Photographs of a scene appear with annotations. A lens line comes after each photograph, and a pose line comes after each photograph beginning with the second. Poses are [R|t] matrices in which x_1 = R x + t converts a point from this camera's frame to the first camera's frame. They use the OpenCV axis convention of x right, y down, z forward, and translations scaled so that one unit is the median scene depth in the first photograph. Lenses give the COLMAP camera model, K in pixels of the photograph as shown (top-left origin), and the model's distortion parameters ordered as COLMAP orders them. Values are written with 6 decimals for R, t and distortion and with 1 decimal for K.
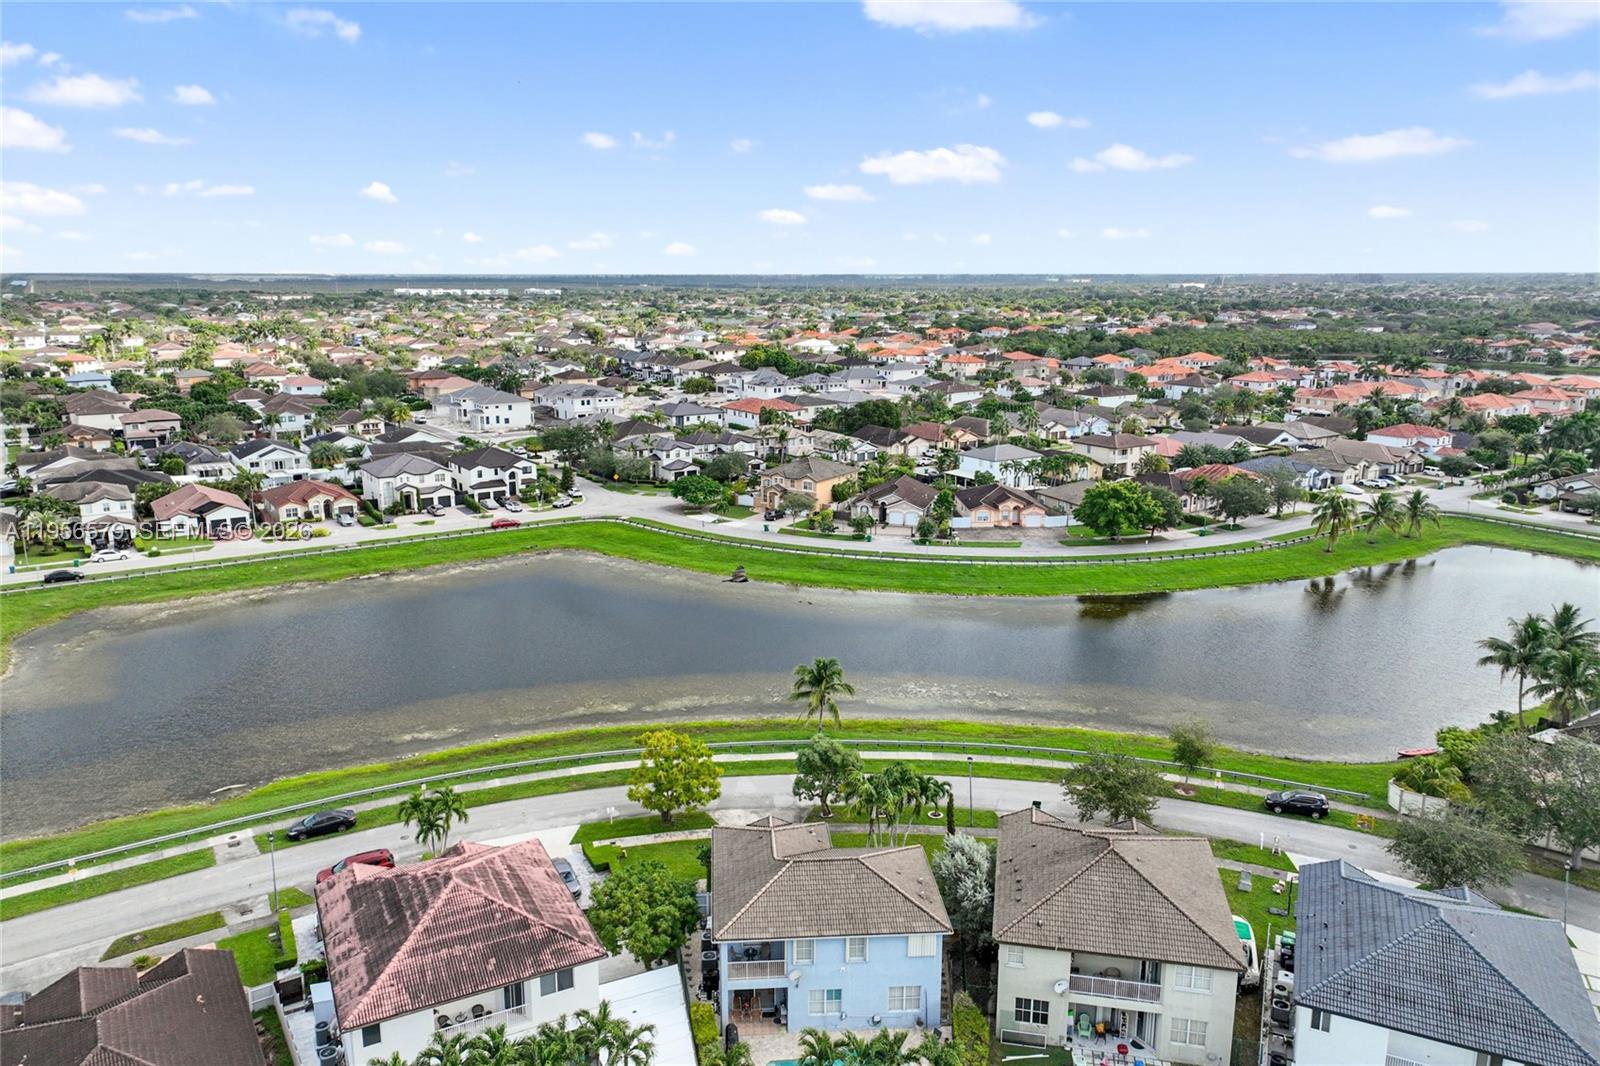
lens RADIAL K [[1127.5, 0, 800.0], [0, 1127.5, 533.0], [0, 0, 1]] dist [0.029271, 0.011593]
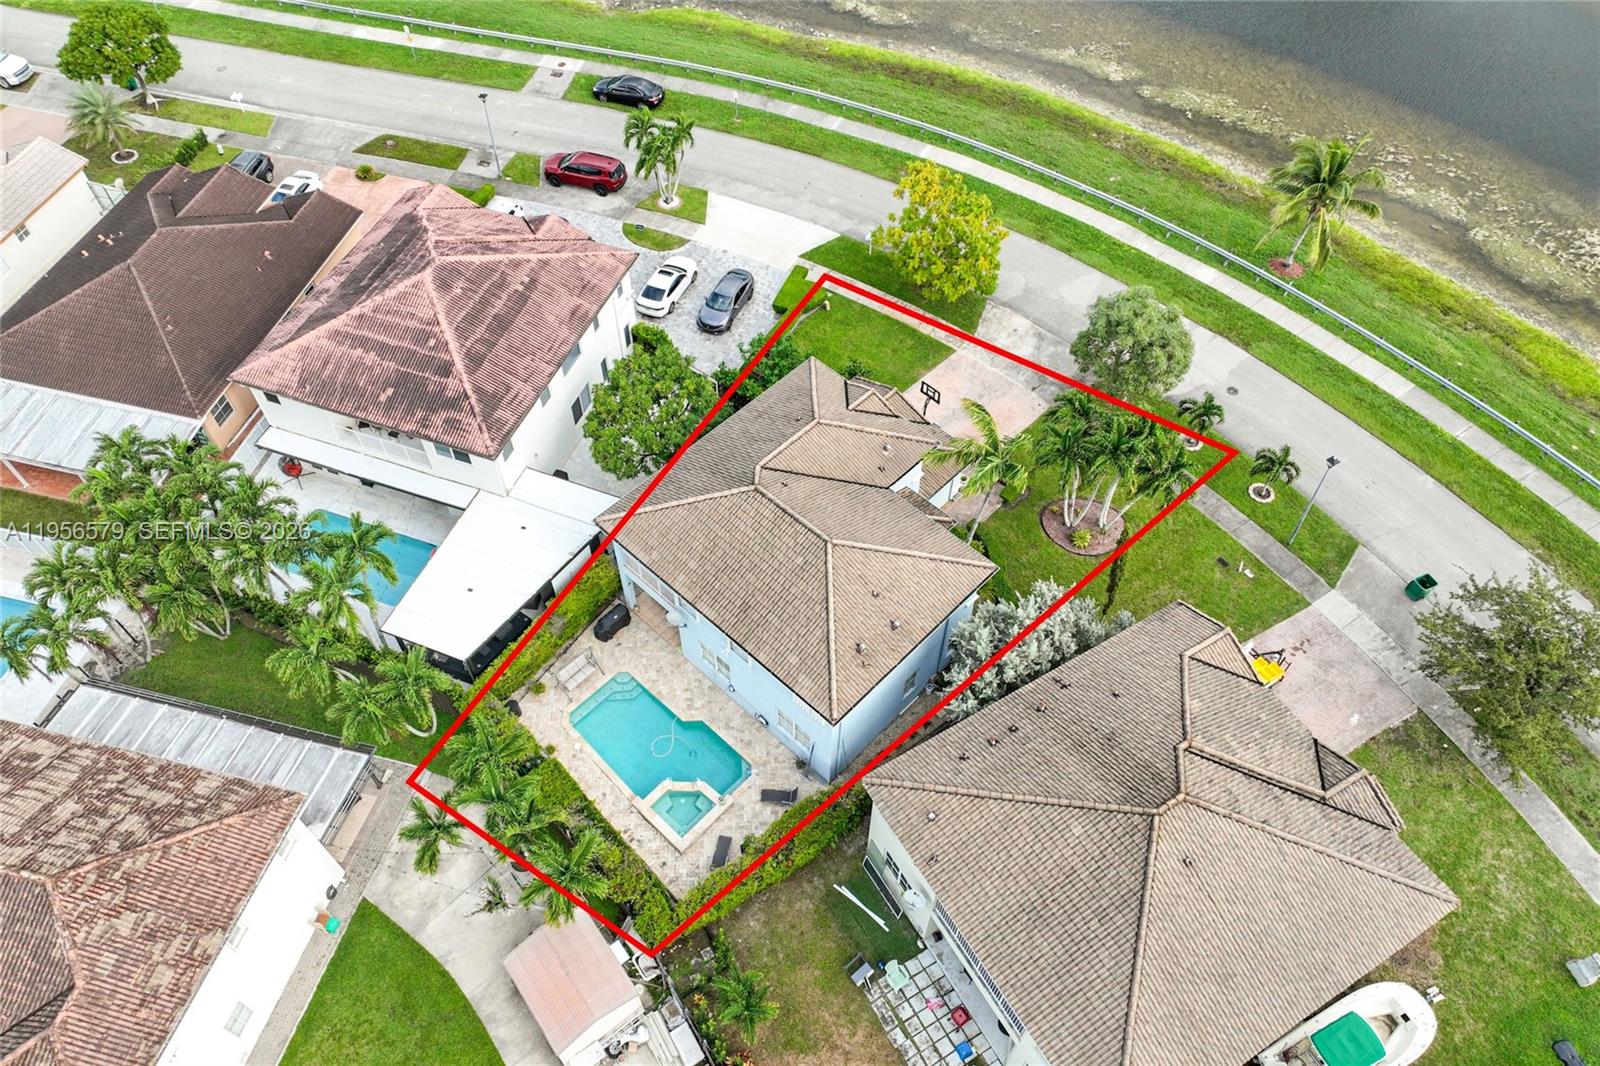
lens RADIAL K [[1127.5, 0, 800.0], [0, 1127.5, 533.0], [0, 0, 1]] dist [0.029271, 0.011593]
pose [[0.670688, 0.590752, -0.448542, 0.126501], [-0.169165, 0.710604, 0.682953, -0.057942], [0.722192, -0.382171, 0.576528, 0.243264]]
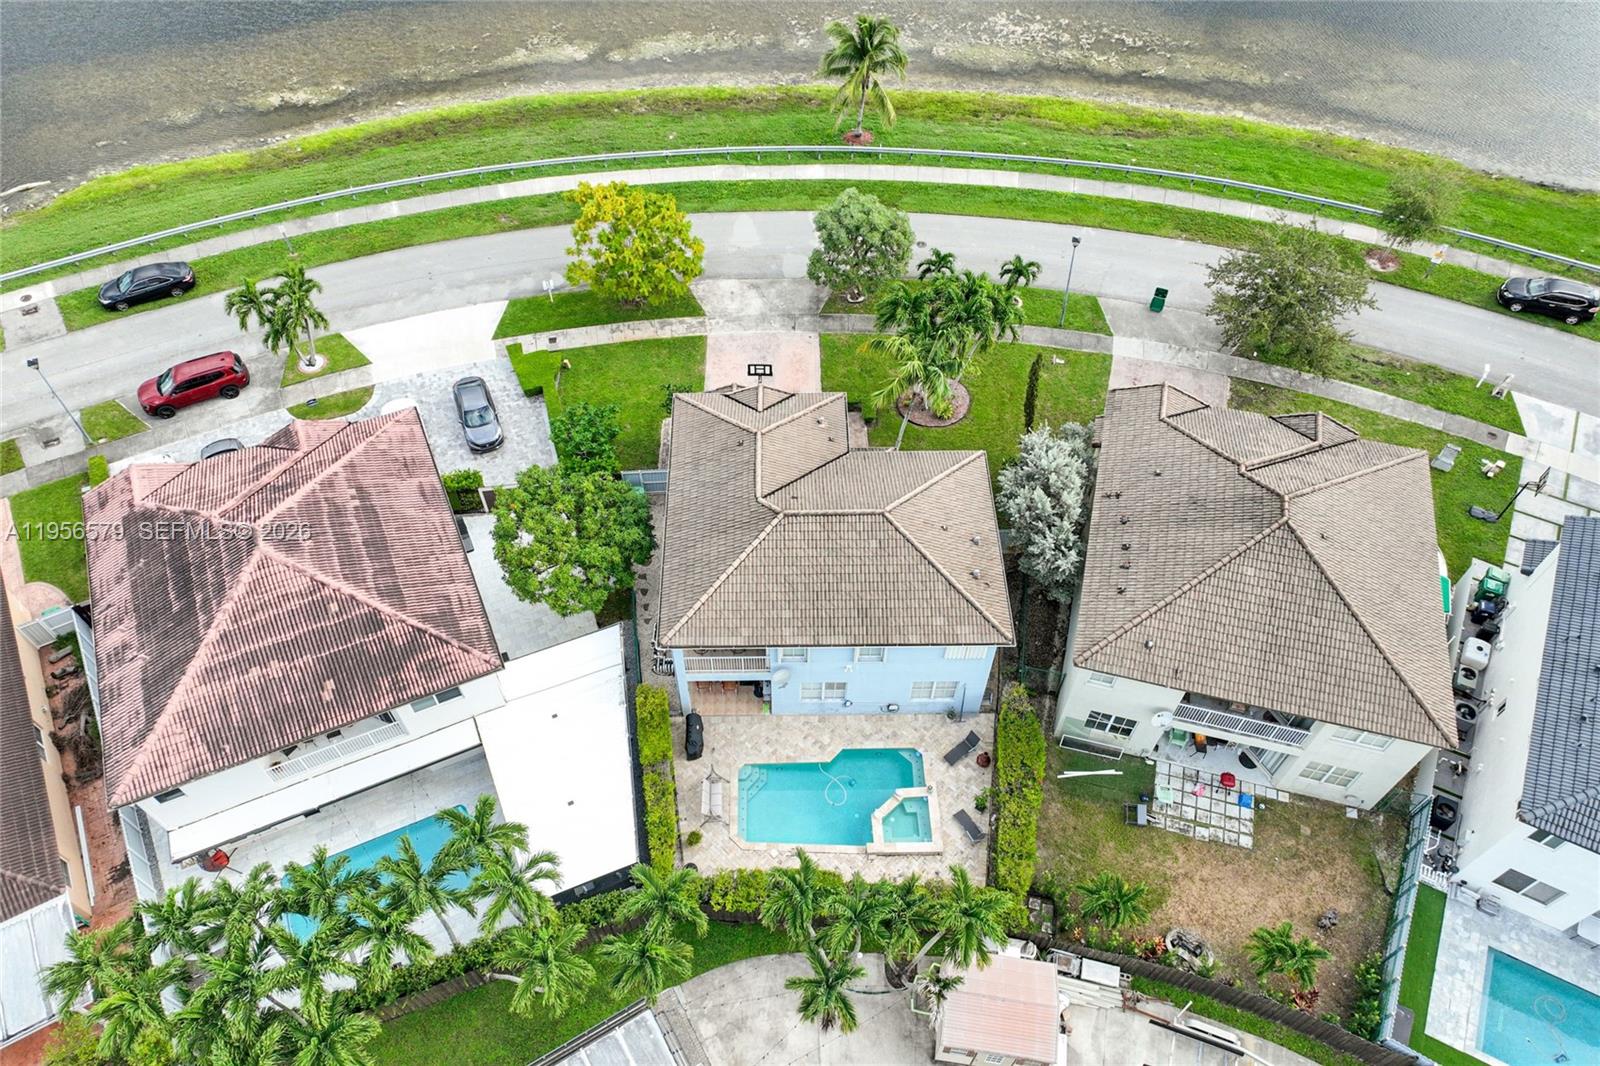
lens RADIAL K [[1127.5, 0, 800.0], [0, 1127.5, 533.0], [0, 0, 1]] dist [0.029271, 0.011593]
pose [[0.998373, 0.047660, -0.031309, 0.009406], [-0.016587, 0.768031, 0.640197, -0.045981], [0.054558, -0.638636, 0.767572, 0.192070]]
